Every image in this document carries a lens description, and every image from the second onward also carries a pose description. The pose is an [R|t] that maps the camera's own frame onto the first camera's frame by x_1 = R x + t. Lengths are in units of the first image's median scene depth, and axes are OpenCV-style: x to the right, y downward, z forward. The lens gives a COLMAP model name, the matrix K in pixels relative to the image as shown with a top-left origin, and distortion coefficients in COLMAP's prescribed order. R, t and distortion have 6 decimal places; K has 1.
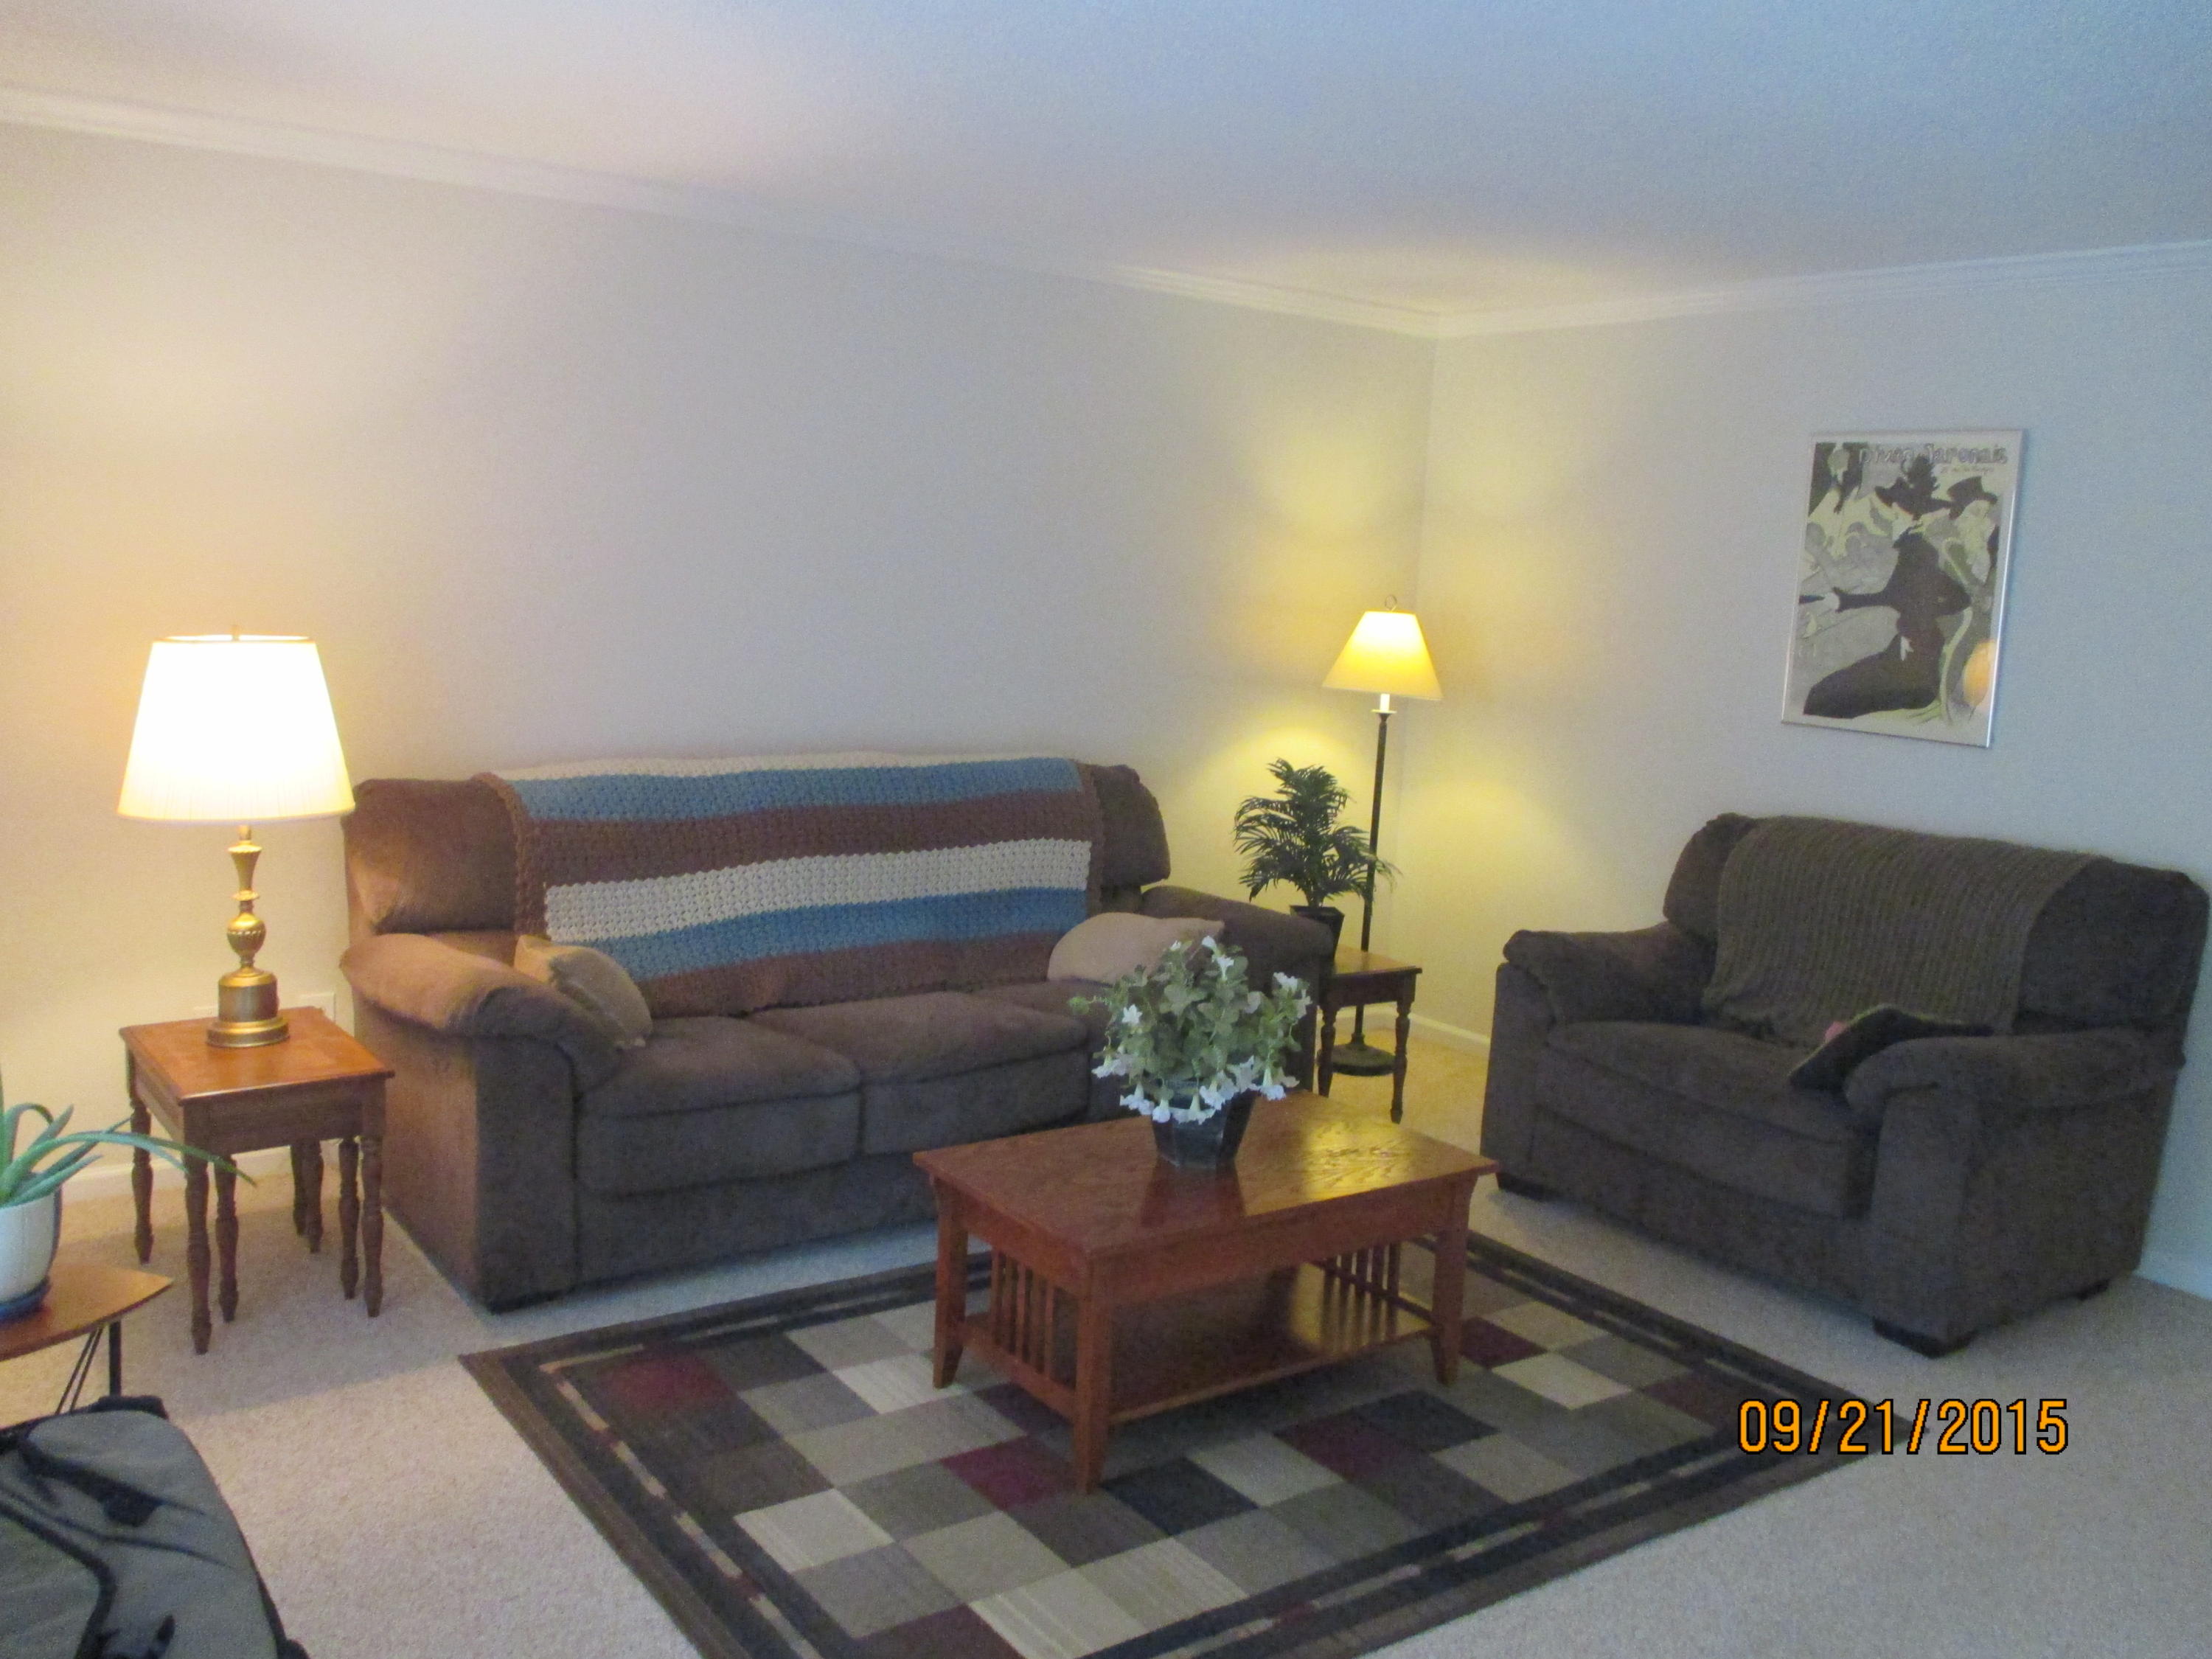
lens RADIAL K [[1861.9, 0, 1112.4], [0, 1861.9, 834.5], [0, 0, 1]] dist [-0.015585, 0.004434]
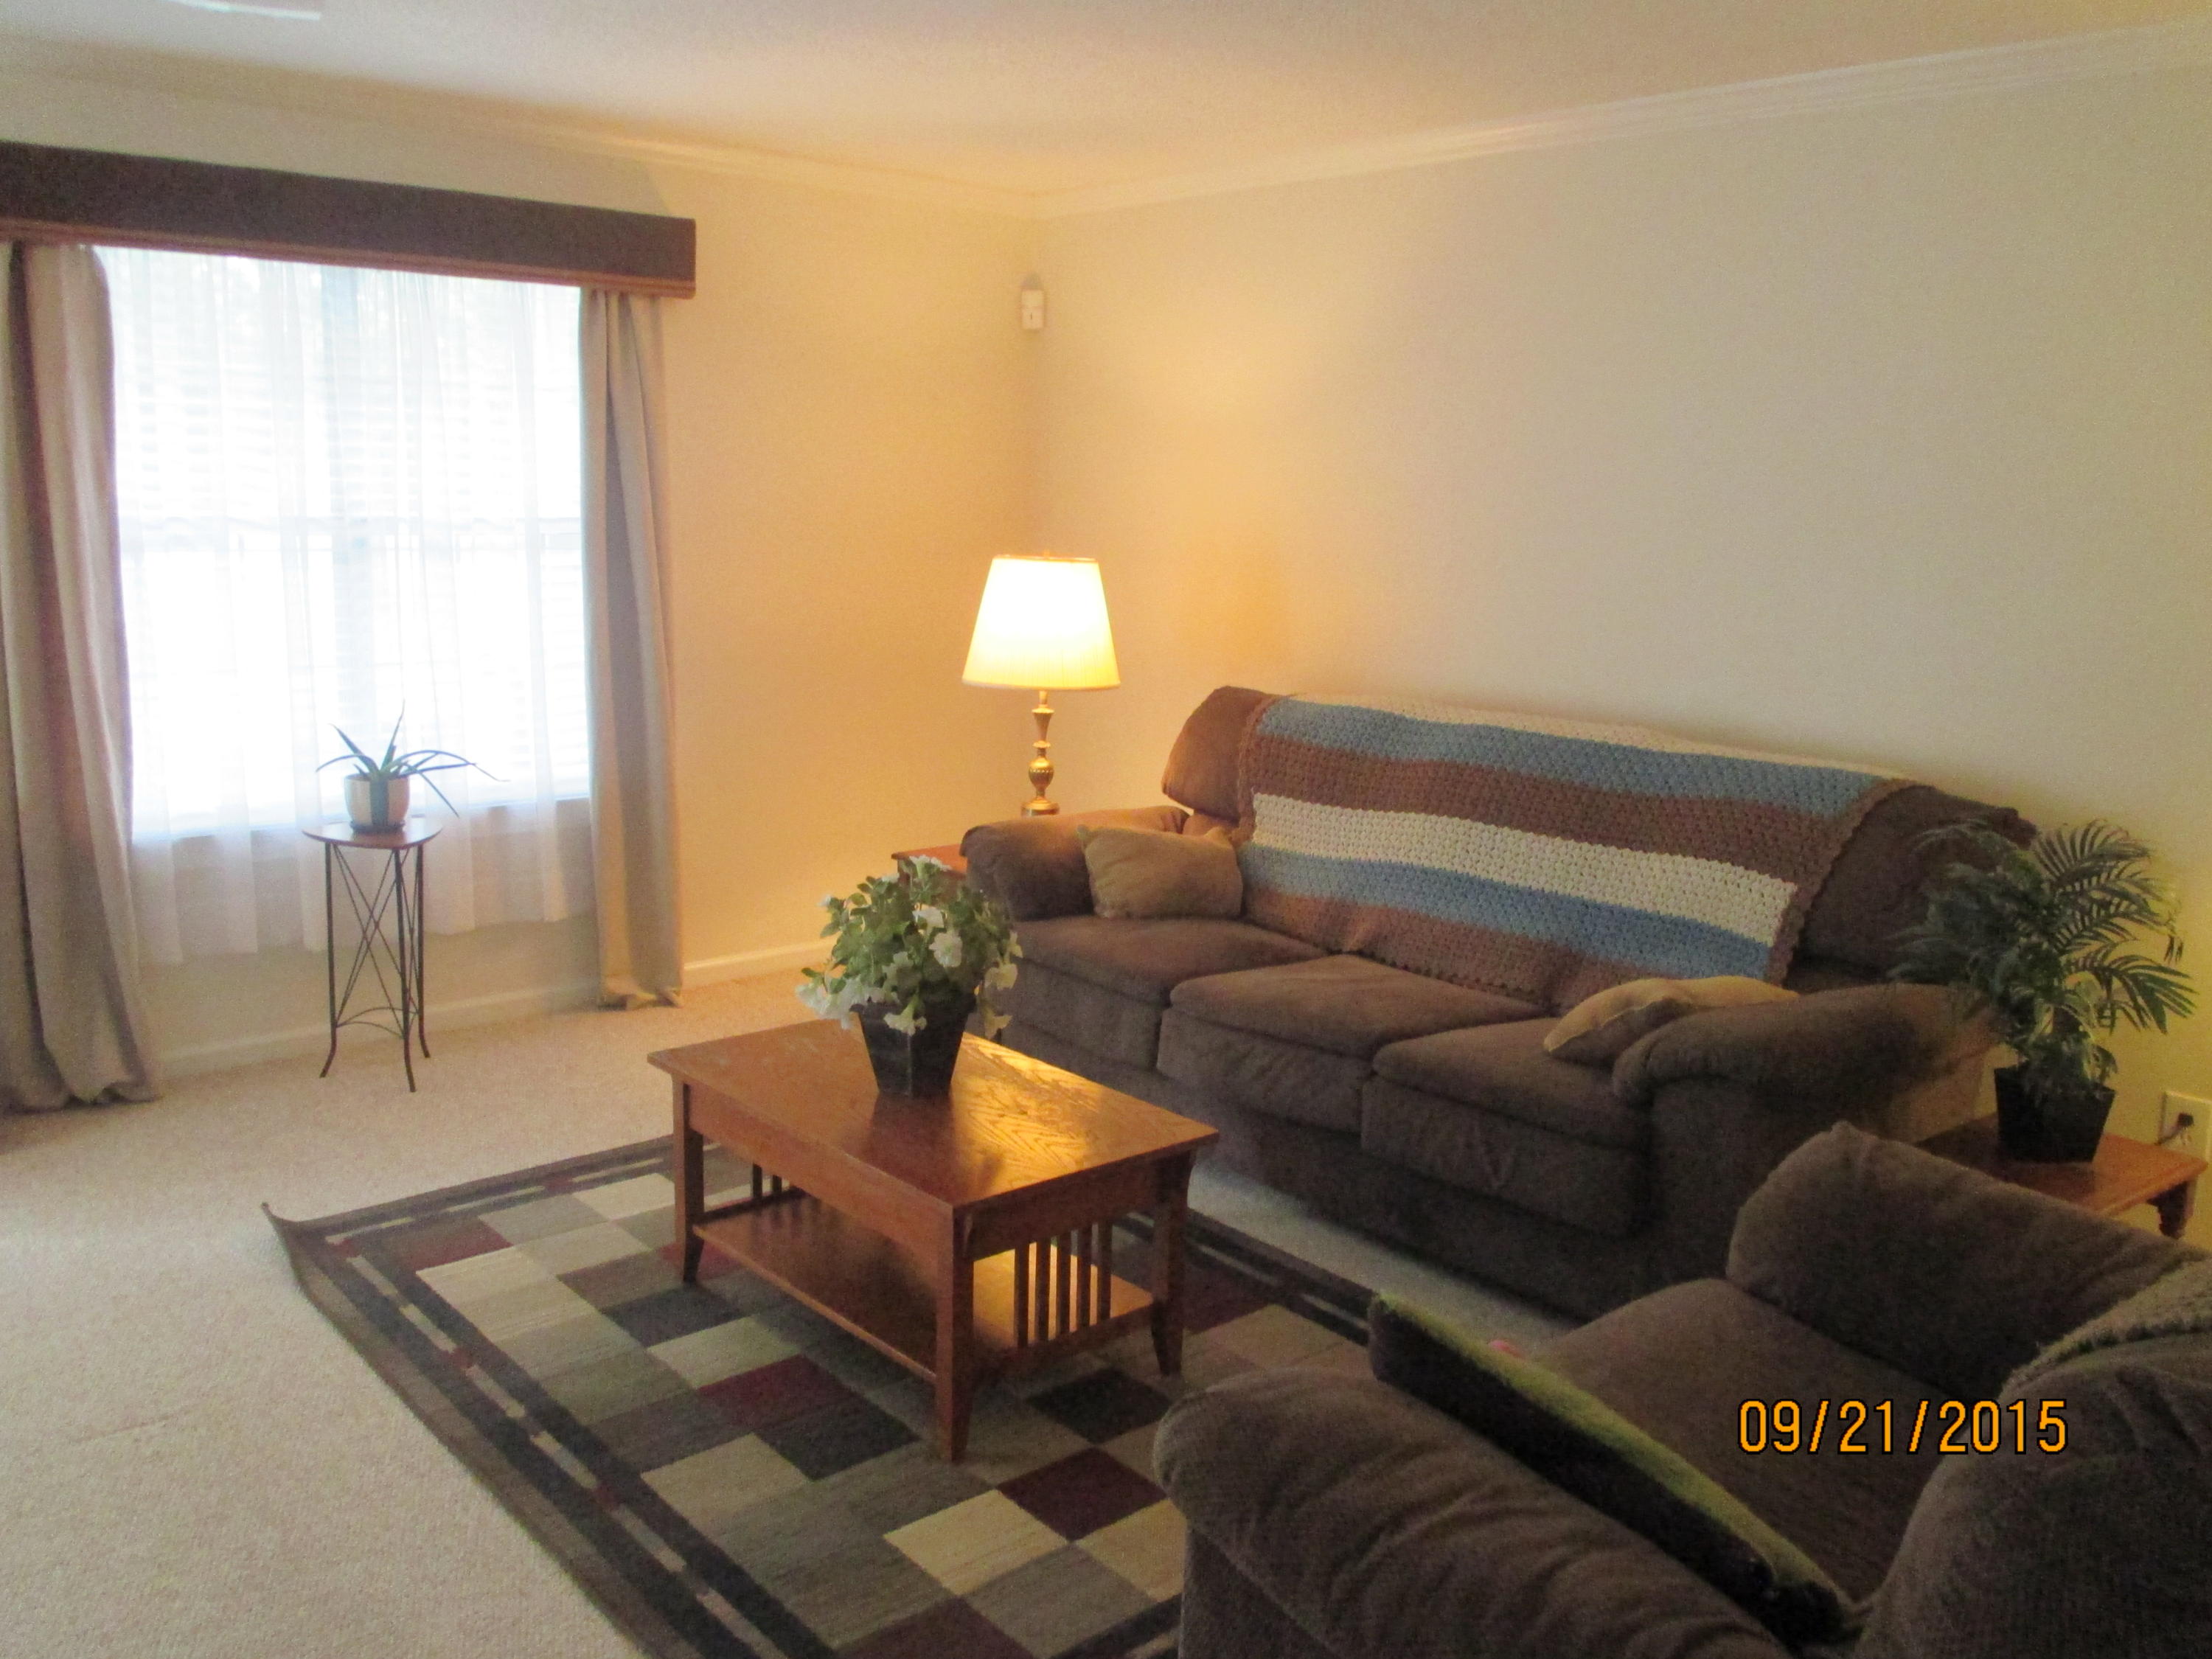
lens RADIAL K [[1861.9, 0, 1115.7], [0, 1861.9, 826.1], [0, 0, 1]] dist [-0.015585, 0.004434]
pose [[0.112488, 0.142223, -0.983422, 0.913210], [-0.166284, 0.978441, 0.122483, -0.086565], [0.979641, 0.149750, 0.133713, 0.882085]]
